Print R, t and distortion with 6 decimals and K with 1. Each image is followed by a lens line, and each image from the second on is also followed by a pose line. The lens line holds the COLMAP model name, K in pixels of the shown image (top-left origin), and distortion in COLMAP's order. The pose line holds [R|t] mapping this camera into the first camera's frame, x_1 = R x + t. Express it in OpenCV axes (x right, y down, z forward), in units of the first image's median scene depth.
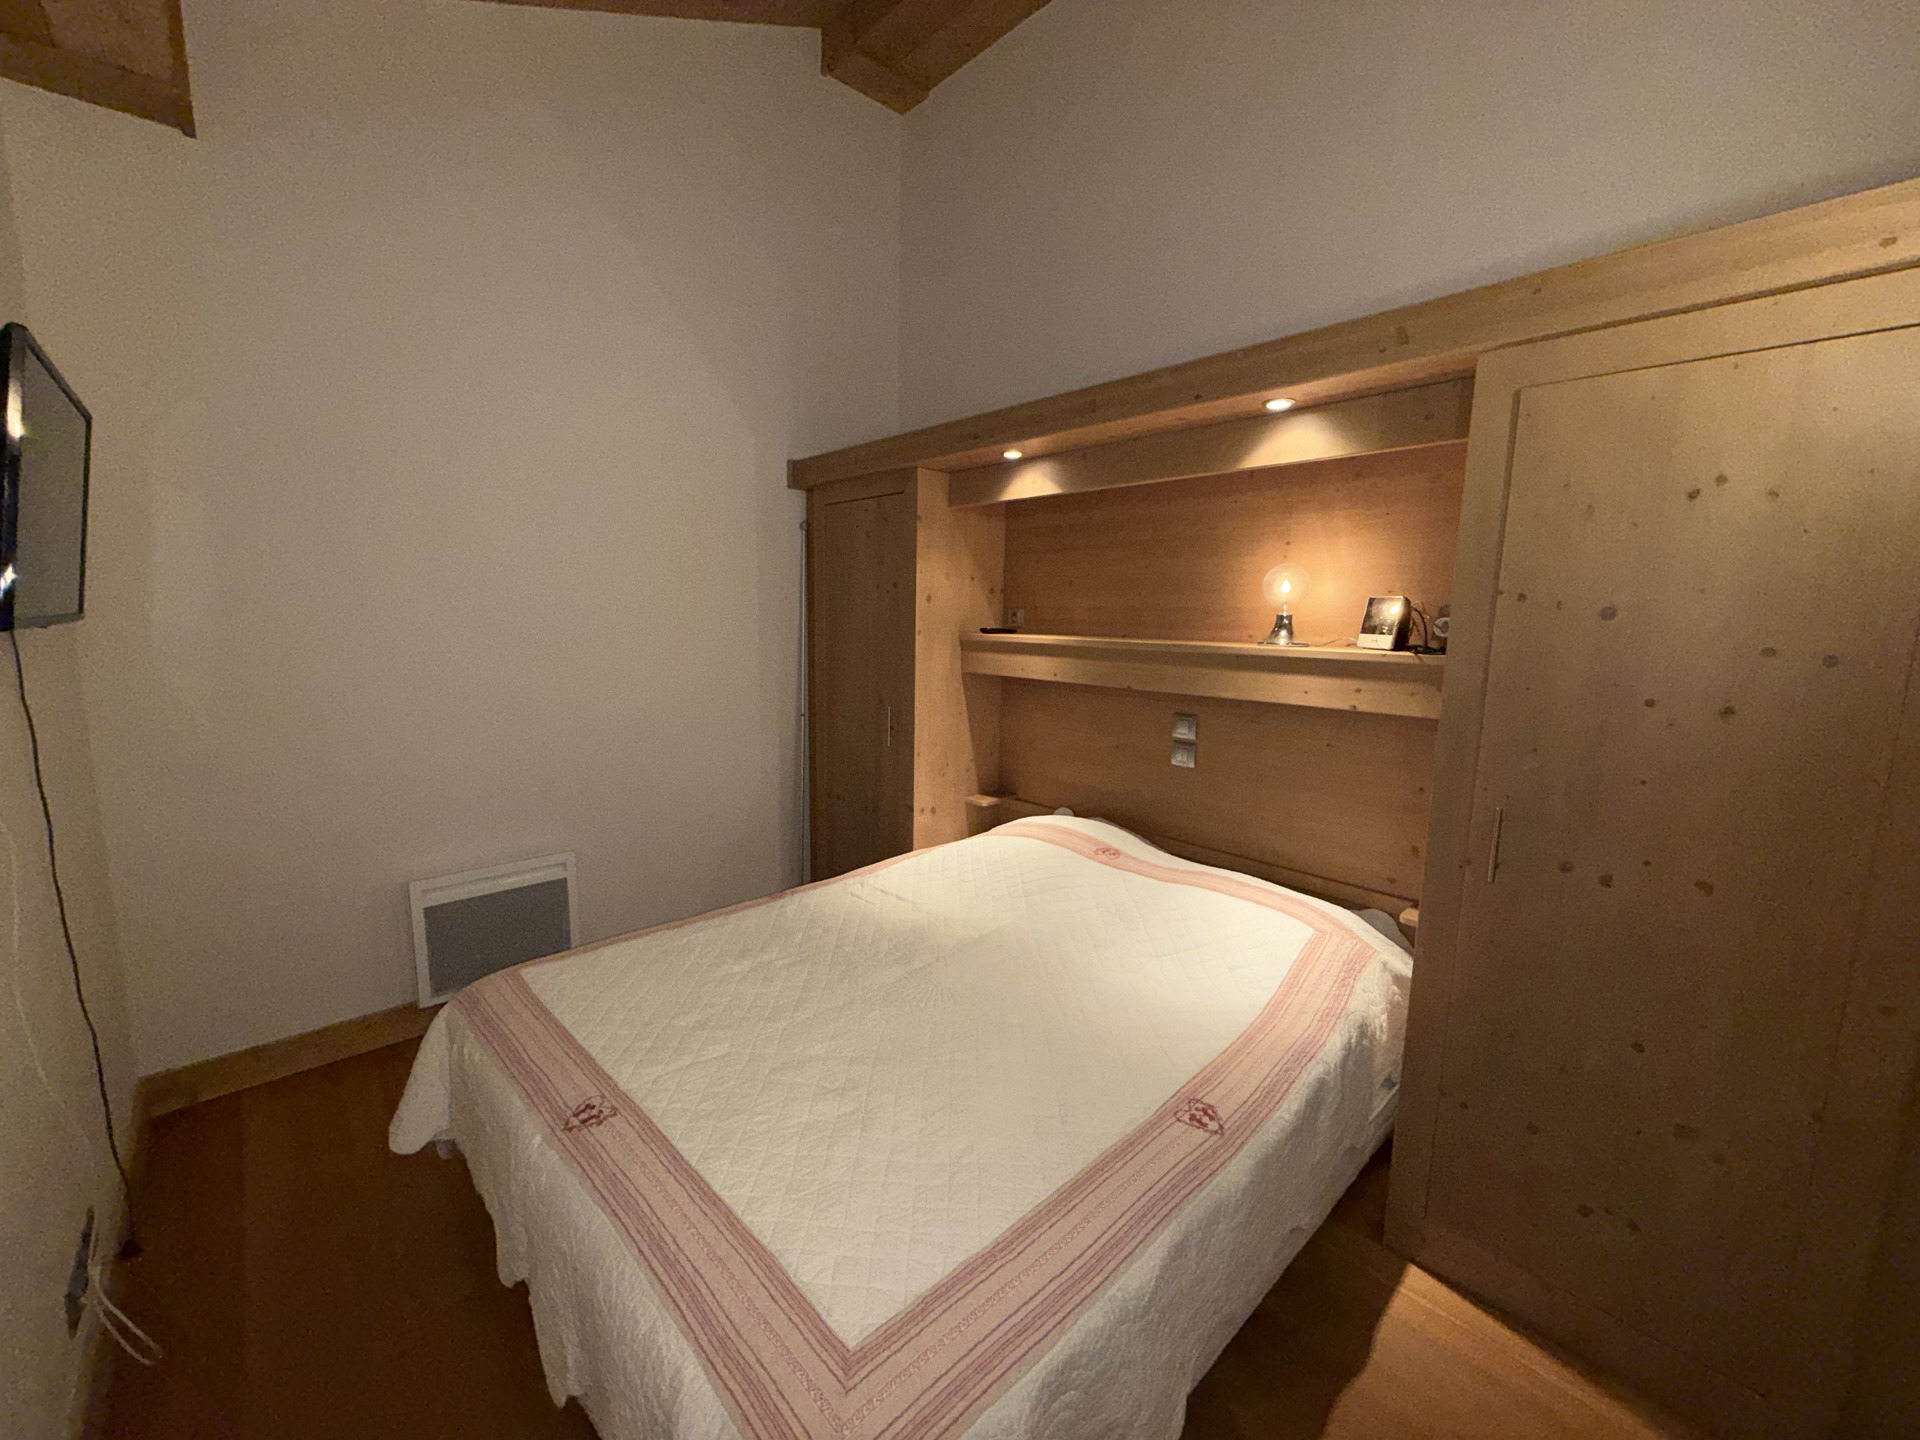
lens RADIAL K [[761.4, 0, 952.2], [0, 761.4, 718.1], [0, 0, 1]] dist [0.001835, -0.000533]
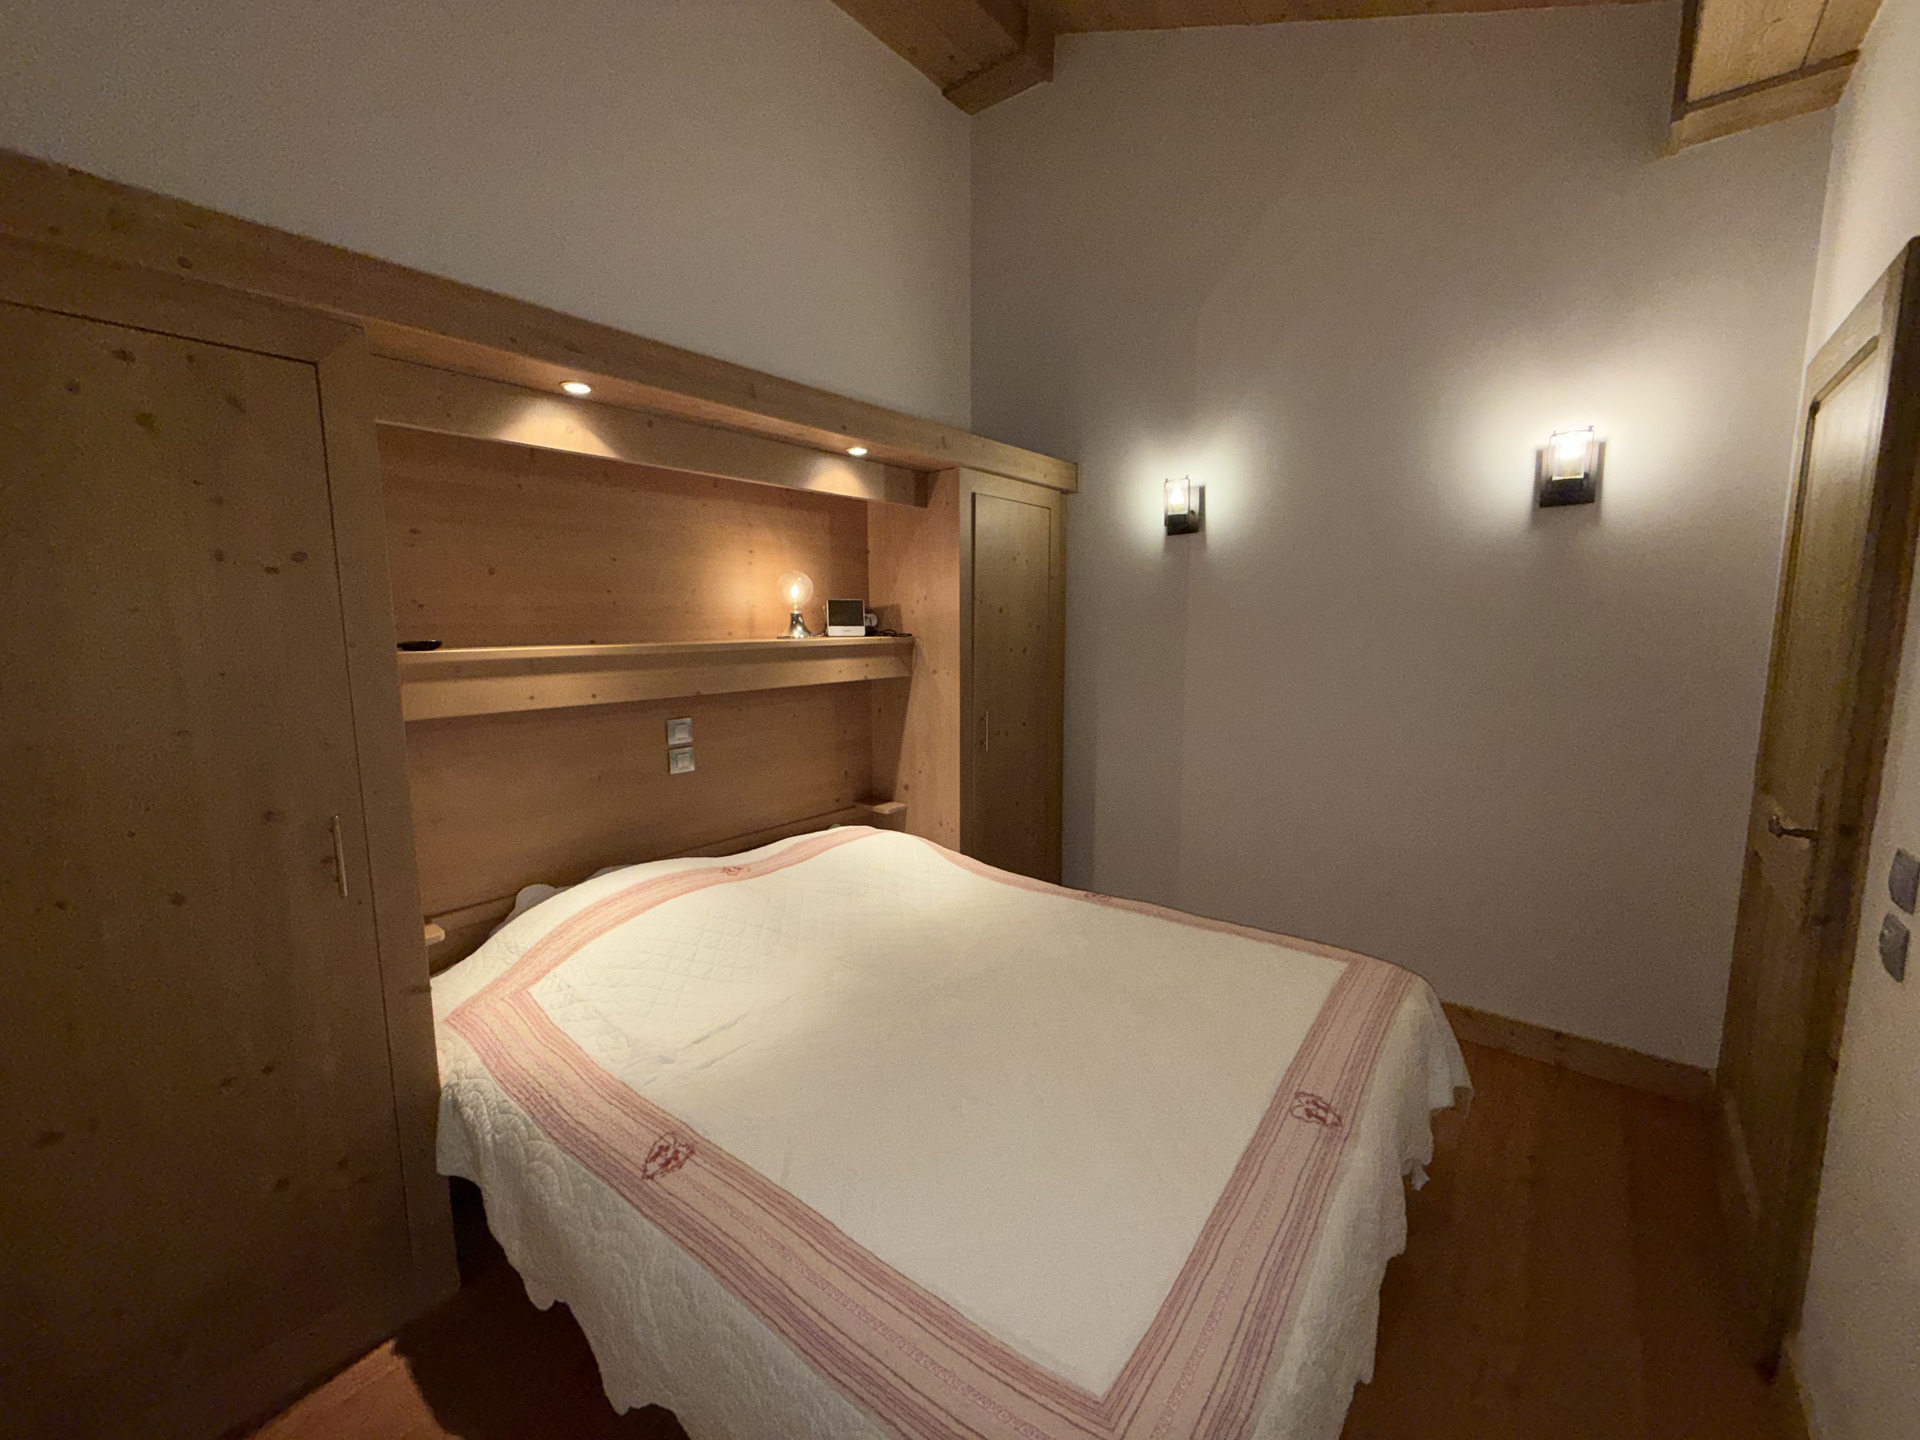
lens RADIAL K [[761.4, 0, 952.2], [0, 761.4, 718.1], [0, 0, 1]] dist [0.001835, -0.000533]
pose [[-0.135722, -0.142347, 0.980468, -0.761116], [0.141524, 0.976691, 0.161390, -0.124351], [-0.980587, 0.160664, -0.112413, 0.862887]]
